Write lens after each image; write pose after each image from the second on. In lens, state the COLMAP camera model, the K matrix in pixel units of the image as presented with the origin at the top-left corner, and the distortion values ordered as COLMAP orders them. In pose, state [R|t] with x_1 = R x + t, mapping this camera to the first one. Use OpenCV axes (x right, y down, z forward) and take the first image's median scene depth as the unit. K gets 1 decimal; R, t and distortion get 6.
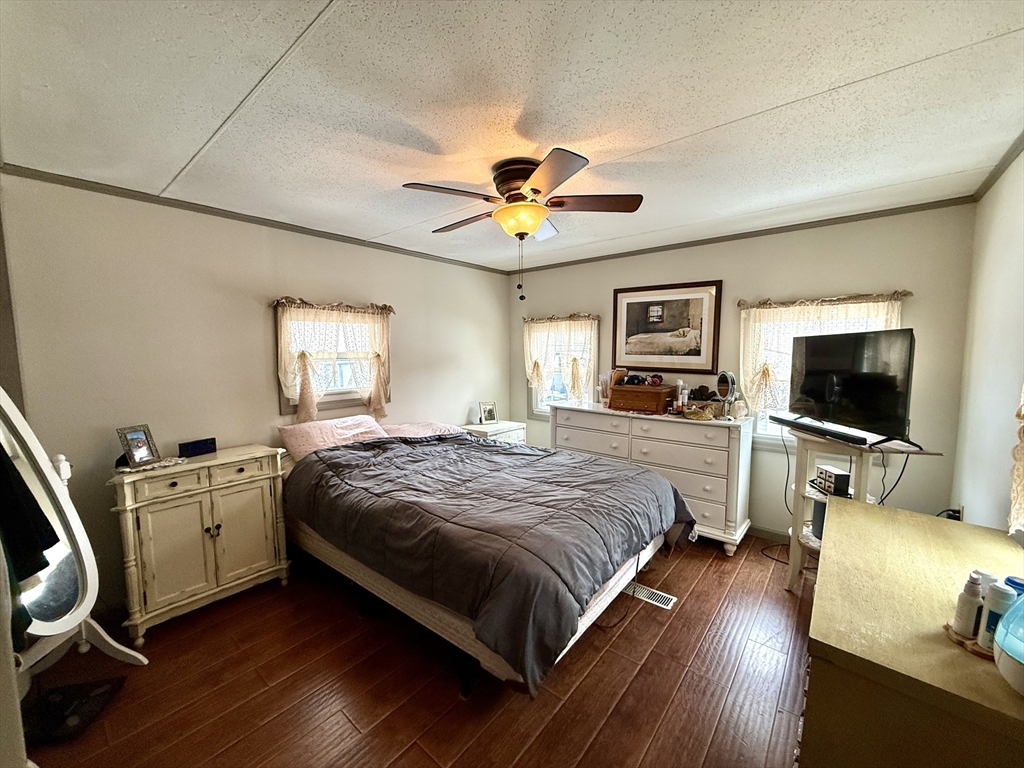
lens RADIAL K [[406.0, 0, 510.8], [0, 406.0, 383.2], [0, 0, 1]] dist [0.001028, 0.000116]
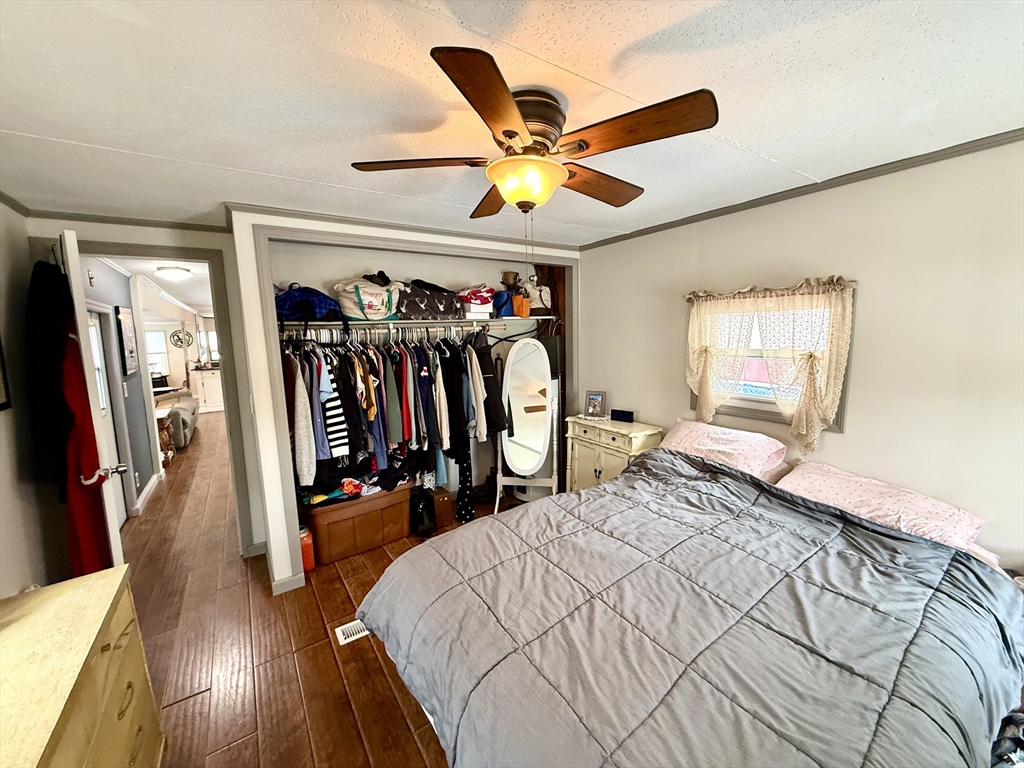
lens RADIAL K [[406.0, 0, 510.8], [0, 406.0, 383.2], [0, 0, 1]] dist [0.001028, 0.000116]
pose [[-0.276318, 0.132799, -0.951847, 0.552875], [-0.057726, 0.986326, 0.154368, -0.123731], [0.959331, 0.097601, -0.264874, 0.883065]]
